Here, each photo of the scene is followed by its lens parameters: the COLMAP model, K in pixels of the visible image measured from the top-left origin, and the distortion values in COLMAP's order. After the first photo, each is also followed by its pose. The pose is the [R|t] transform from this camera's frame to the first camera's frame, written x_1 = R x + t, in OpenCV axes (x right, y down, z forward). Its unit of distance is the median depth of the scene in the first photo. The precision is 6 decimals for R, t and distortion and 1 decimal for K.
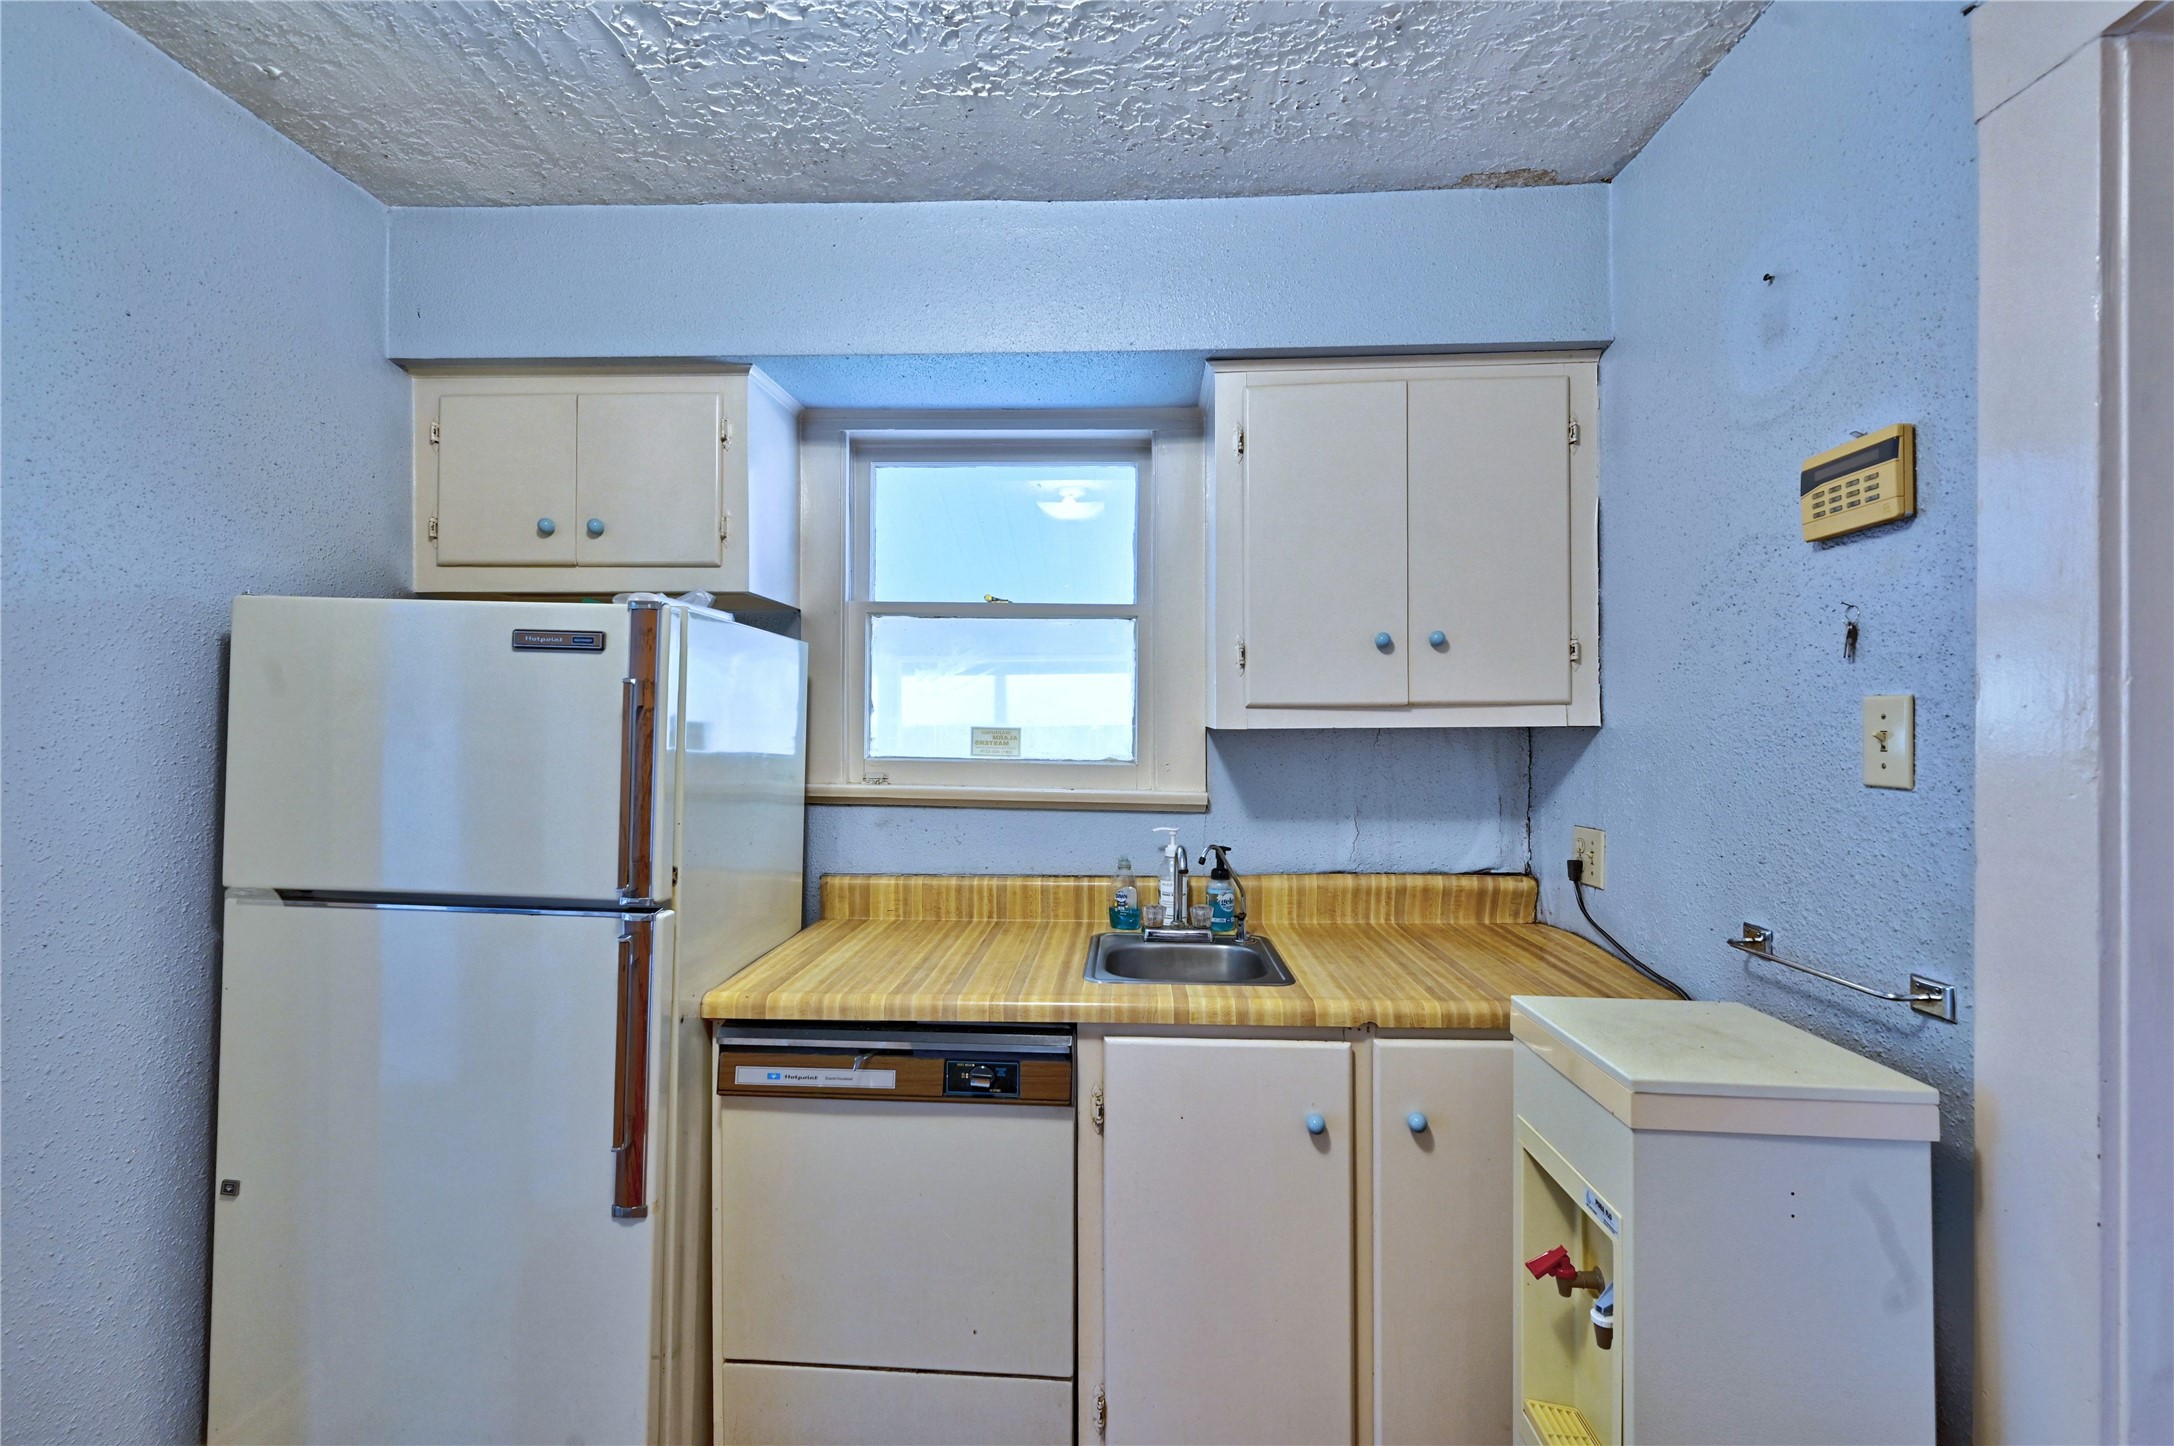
lens RADIAL K [[890.3, 0, 1080.5], [0, 890.3, 728.0], [0, 0, 1]] dist [-0.000130, -0.000248]
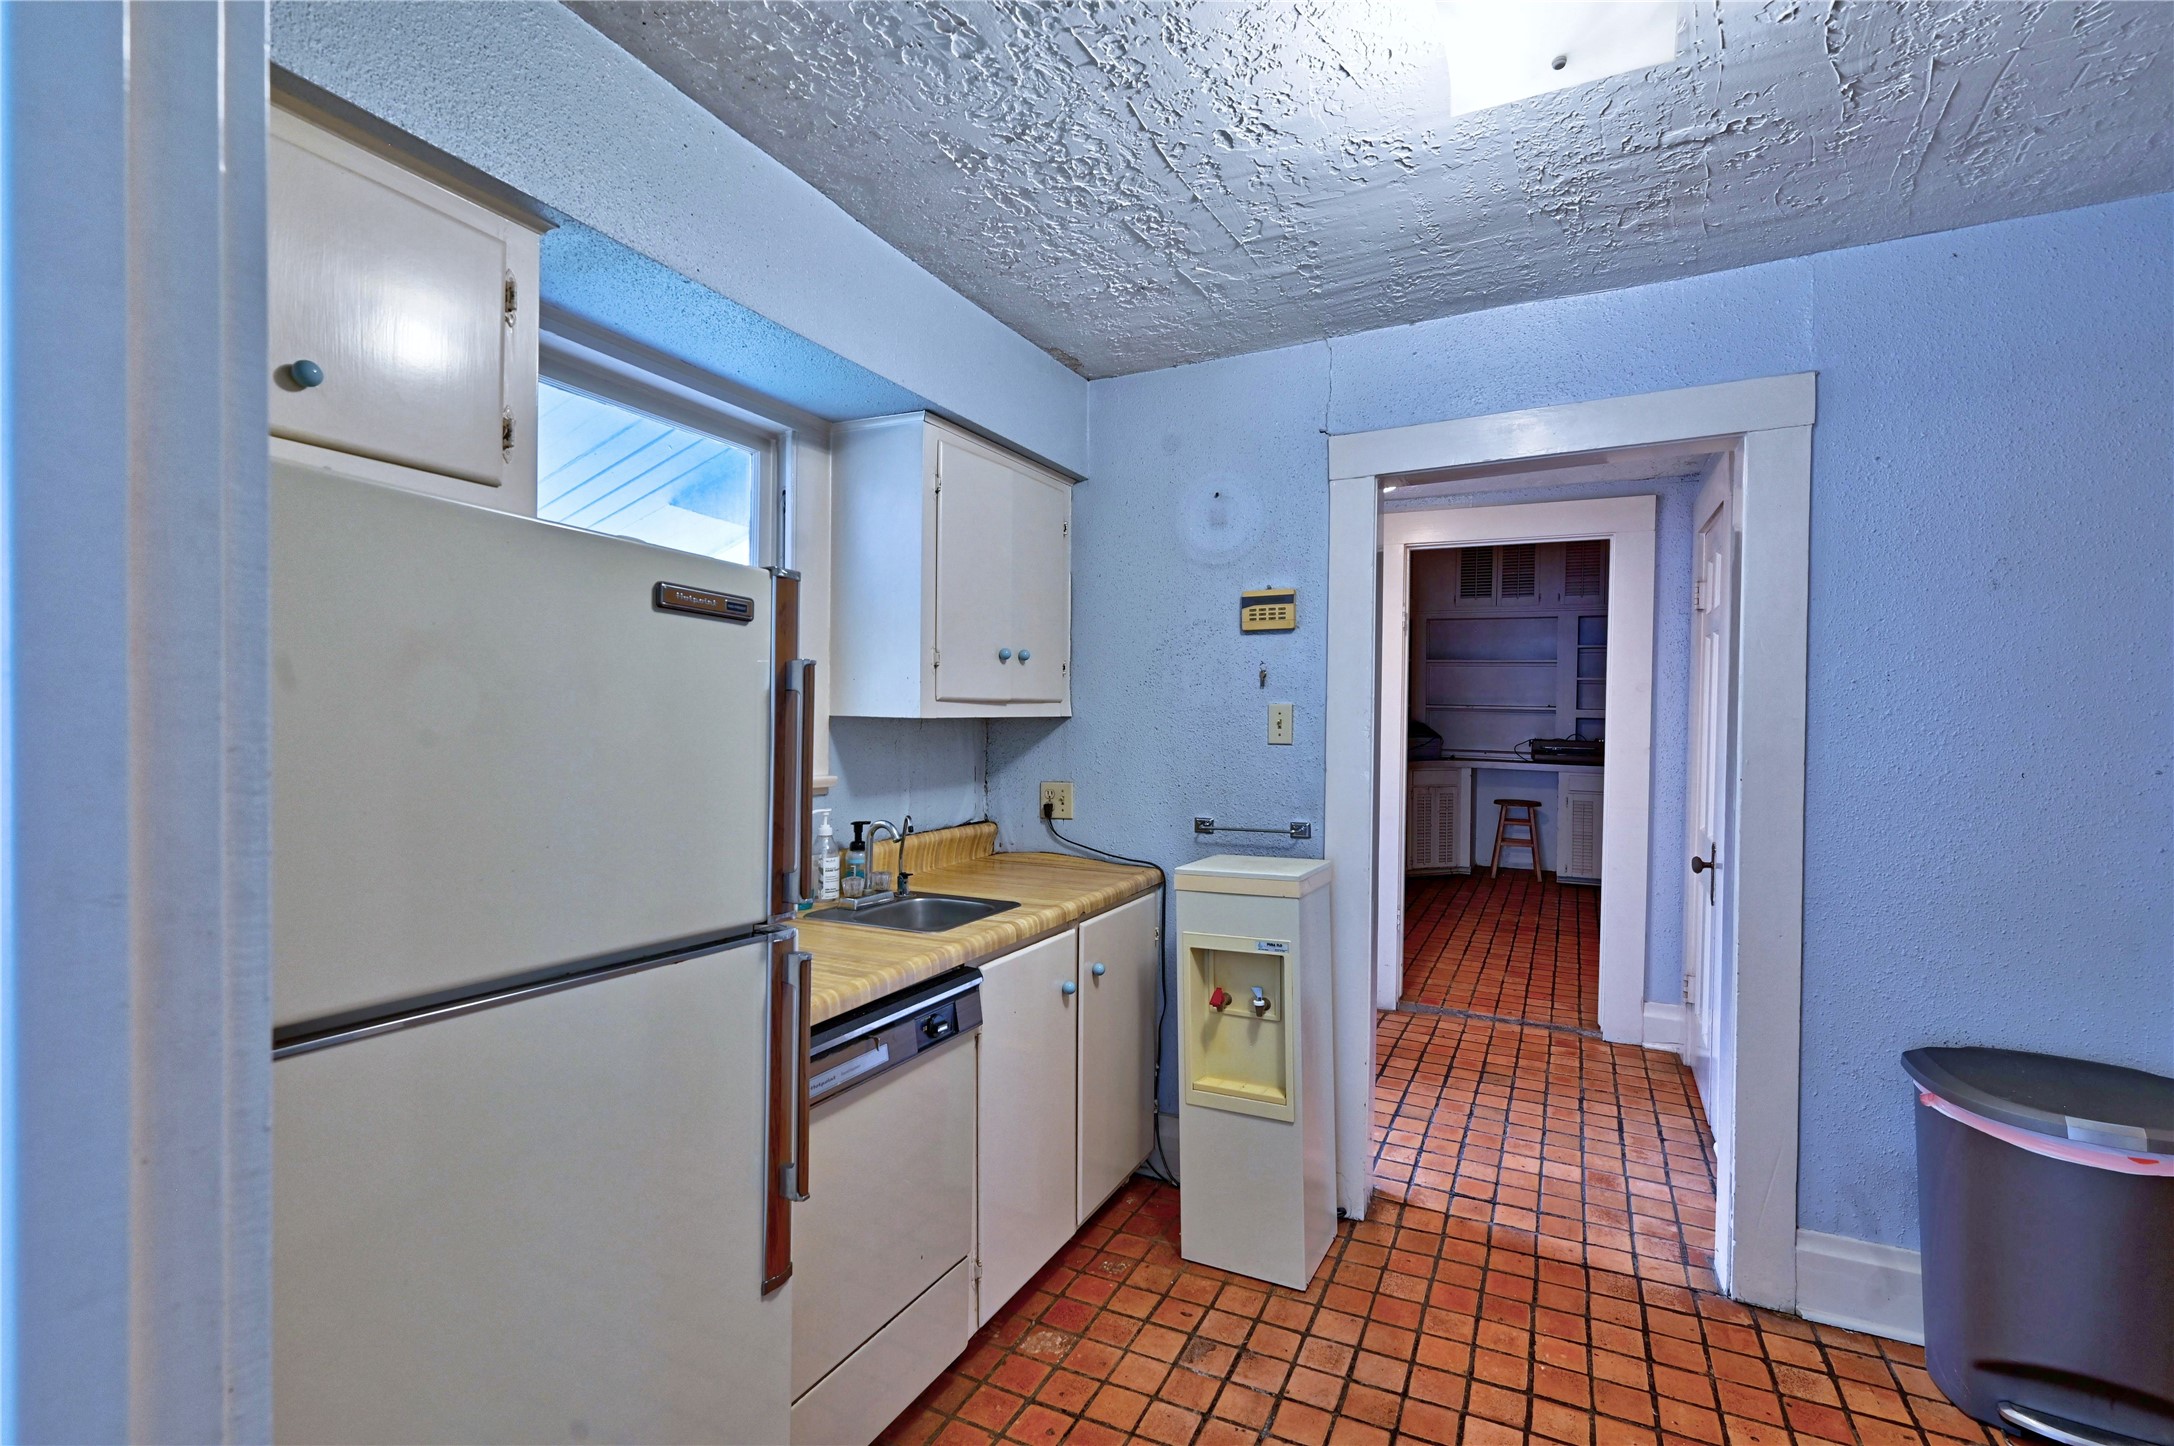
lens RADIAL K [[977.5, 0, 1071.6], [0, 977.5, 730.8], [0, 0, 1]] dist [-0.000833, 0.000515]
pose [[0.405274, -0.010310, 0.914137, -1.133172], [-0.001371, 0.999928, 0.011885, 0.002453], [-0.914194, -0.006070, 0.405231, 0.327196]]
